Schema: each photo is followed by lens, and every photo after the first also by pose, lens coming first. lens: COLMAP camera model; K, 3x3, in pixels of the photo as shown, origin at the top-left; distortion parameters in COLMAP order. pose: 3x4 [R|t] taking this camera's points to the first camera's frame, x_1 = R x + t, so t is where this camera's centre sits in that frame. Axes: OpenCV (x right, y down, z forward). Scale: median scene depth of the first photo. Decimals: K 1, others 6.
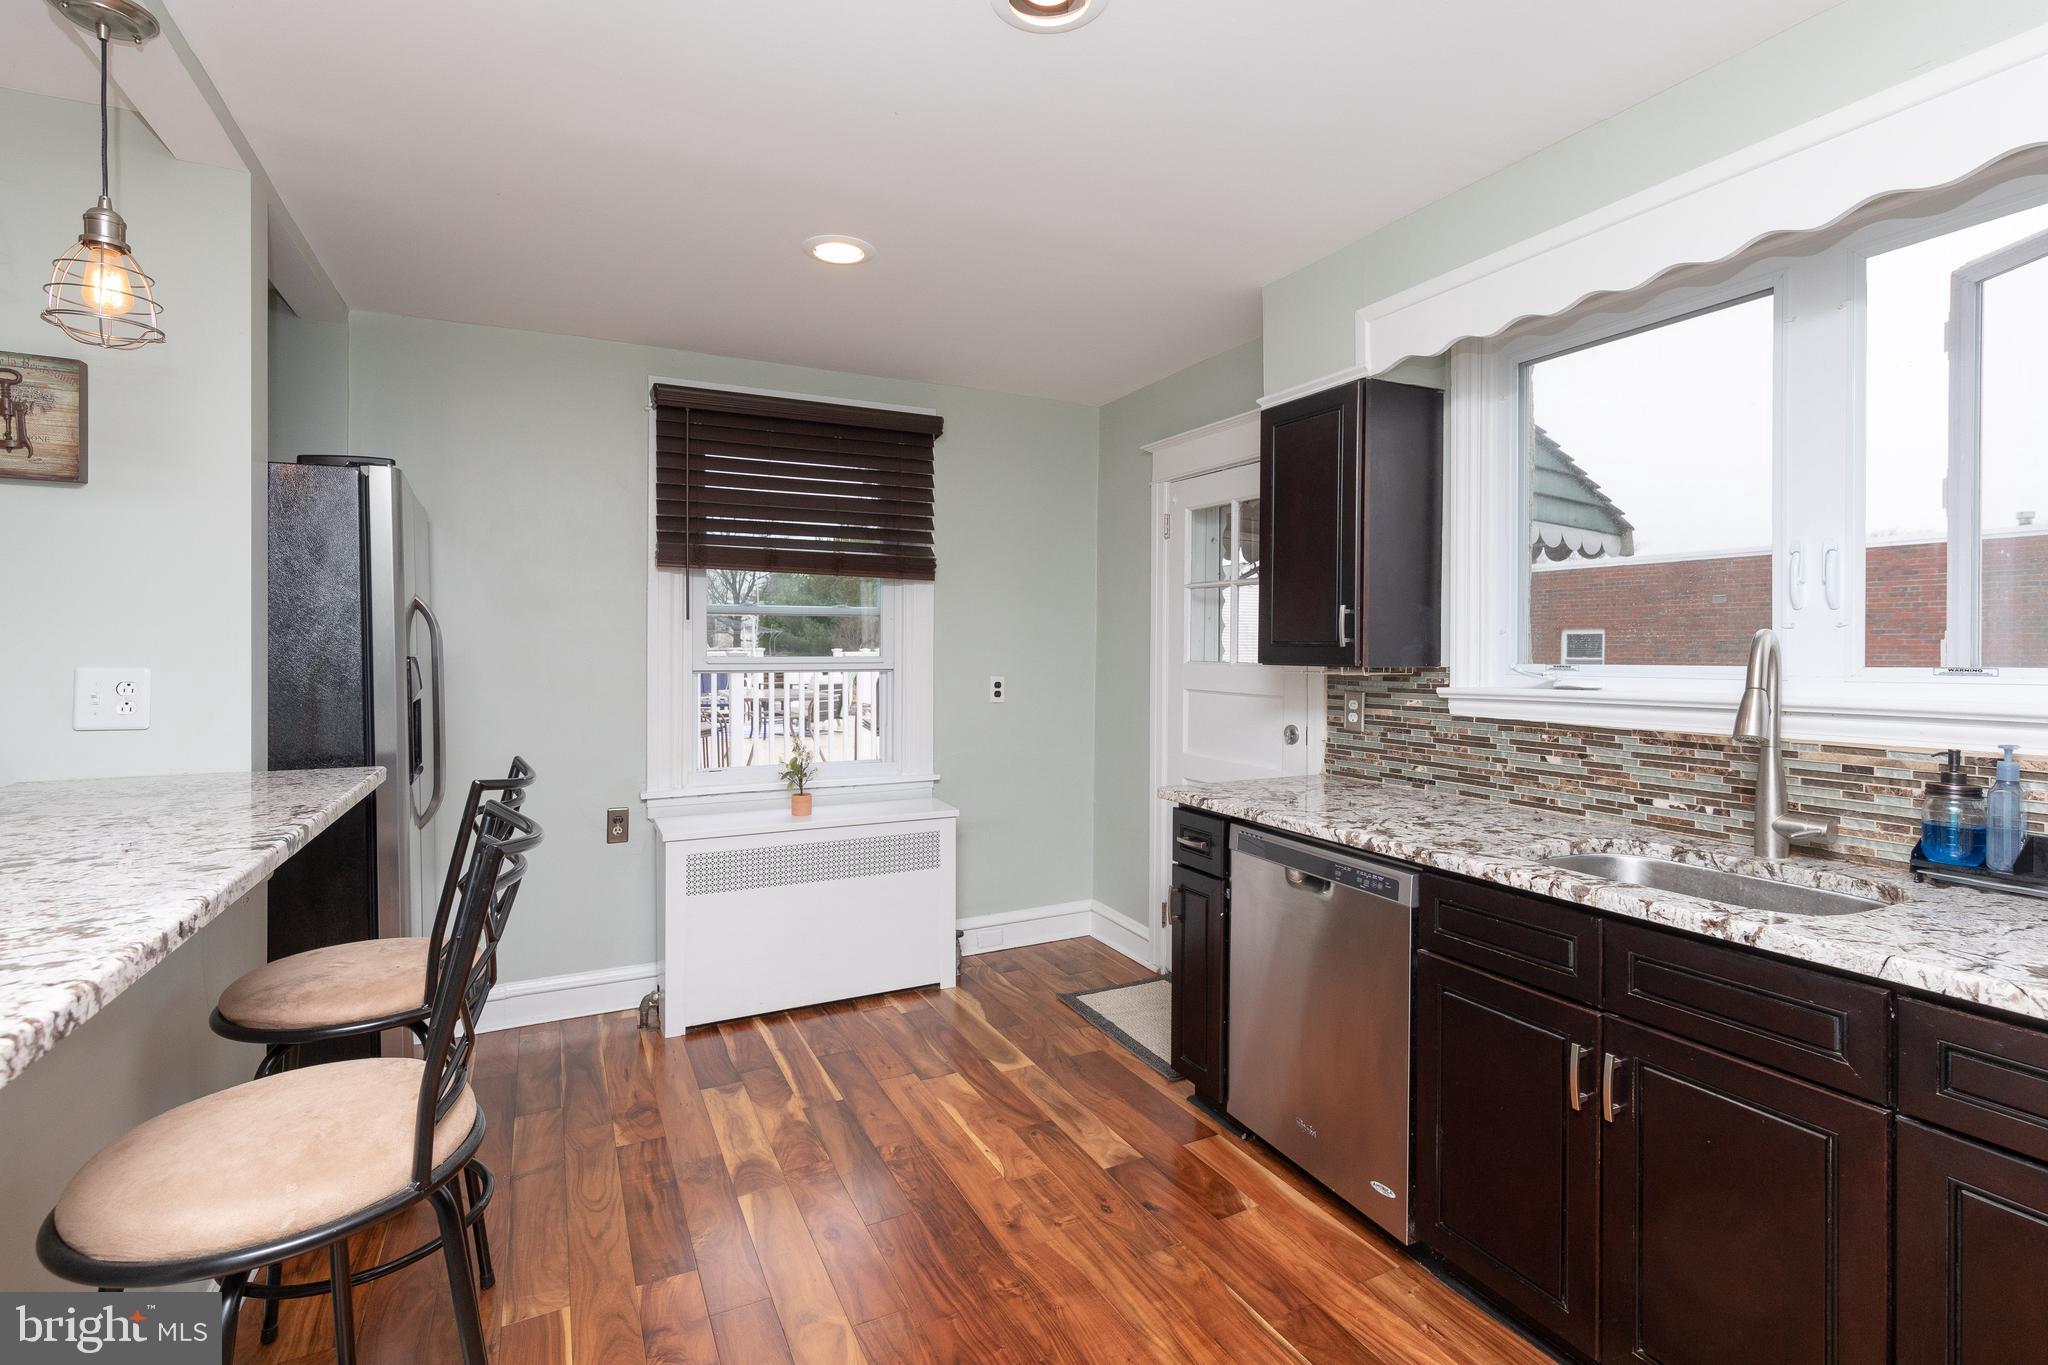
lens RADIAL K [[939.6, 0, 1024.3], [0, 939.6, 647.7], [0, 0, 1]] dist [-0.003024, 0.001087]
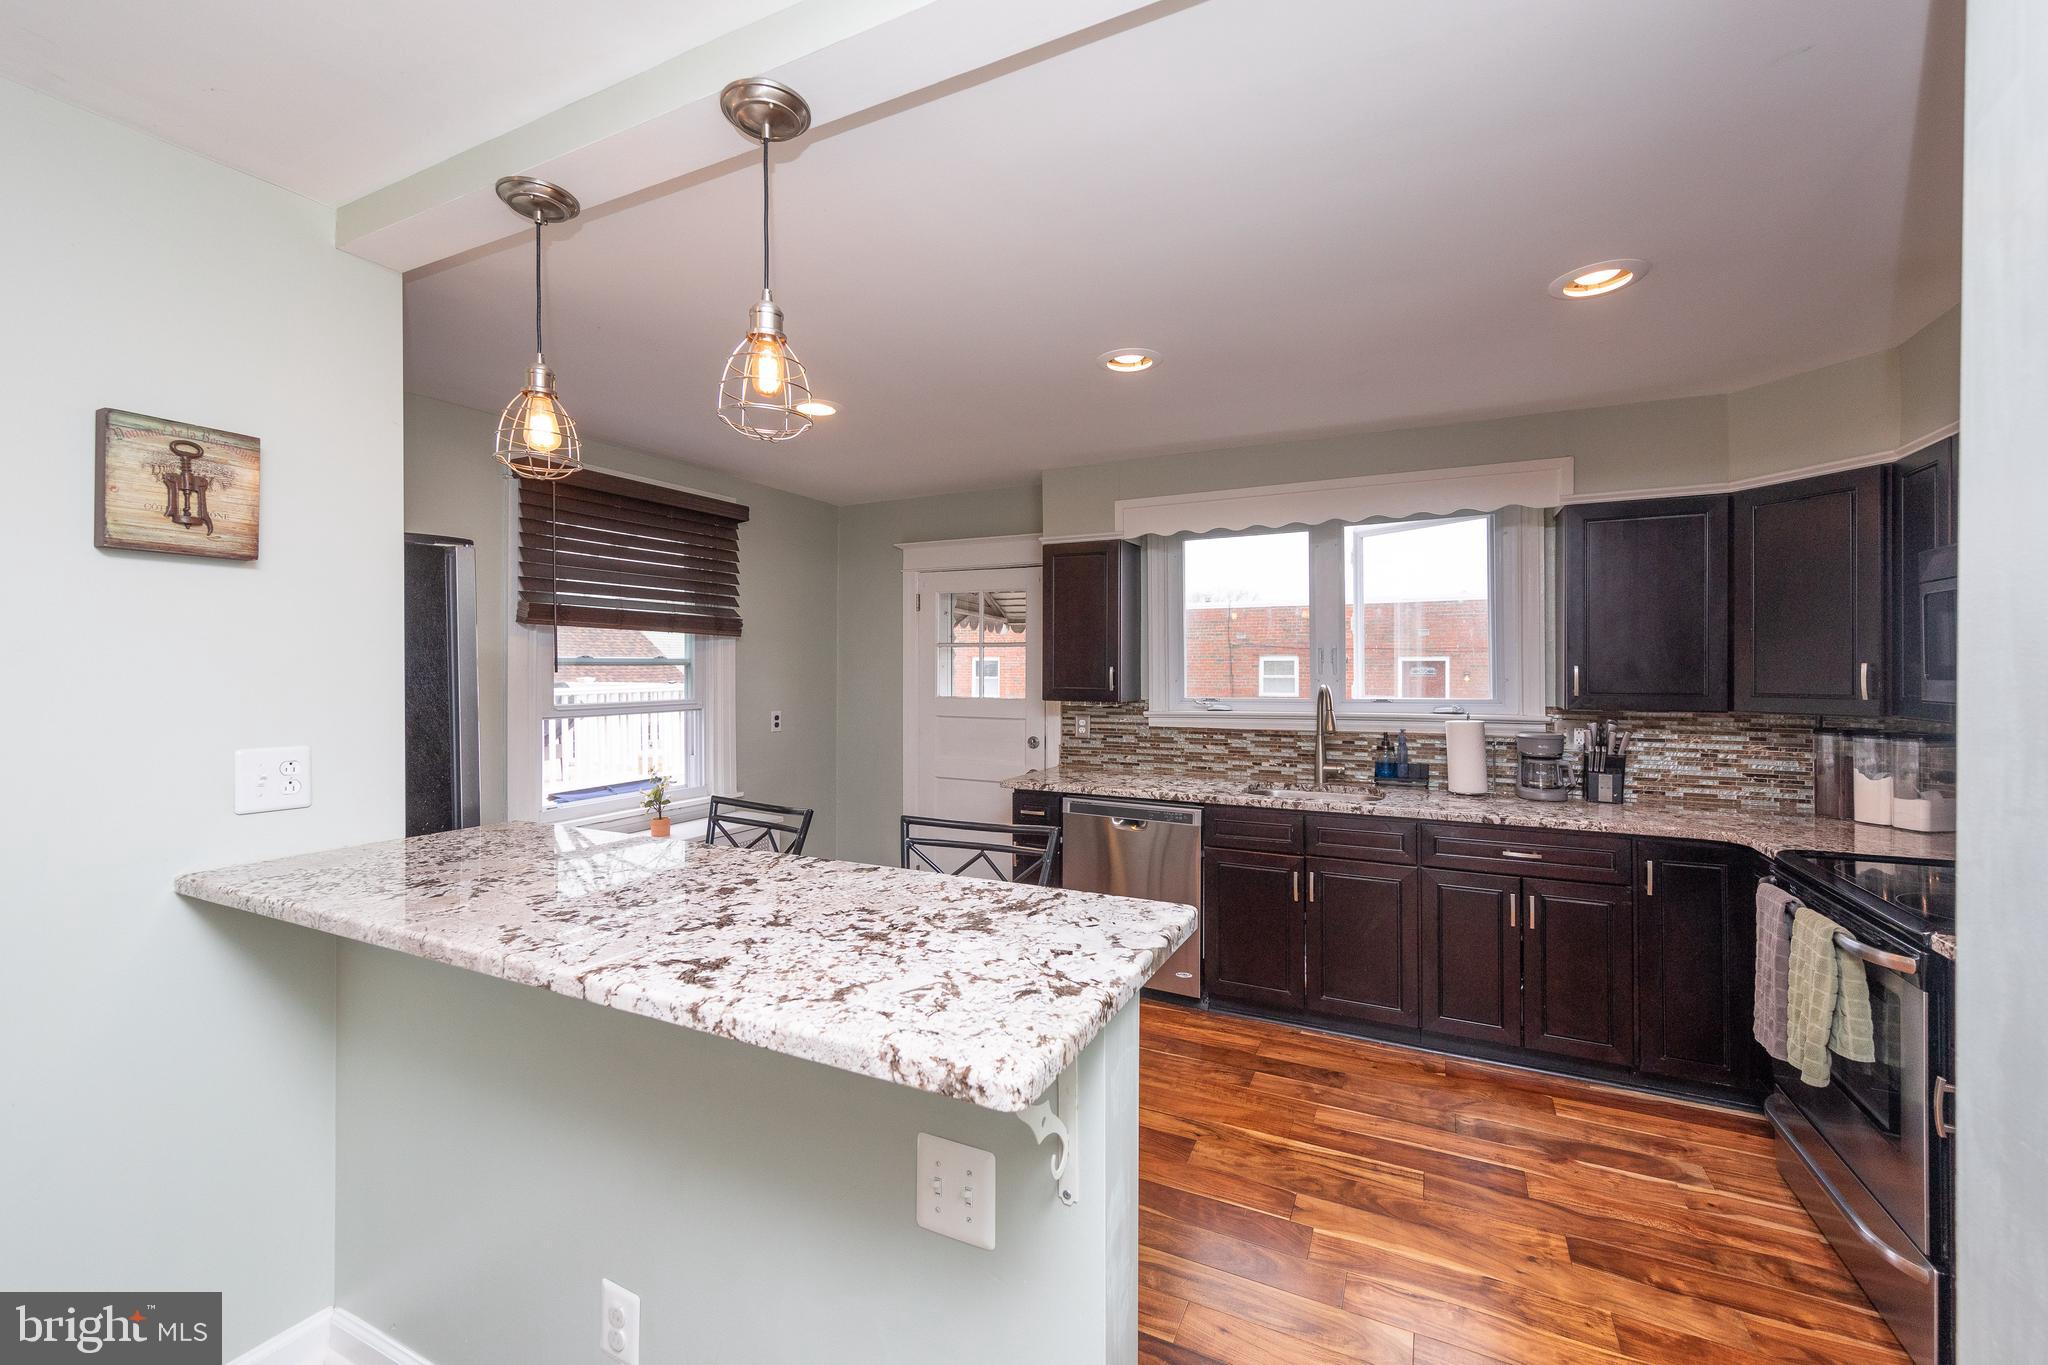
lens RADIAL K [[794.0, 0, 1008.7], [0, 794.0, 664.6], [0, 0, 1]] dist [0.007243, -0.002537]
pose [[0.820791, -0.005256, 0.571205, -0.710997], [0.008247, 0.999962, -0.002650, -0.050328], [-0.571169, 0.006886, 0.820803, -0.118254]]
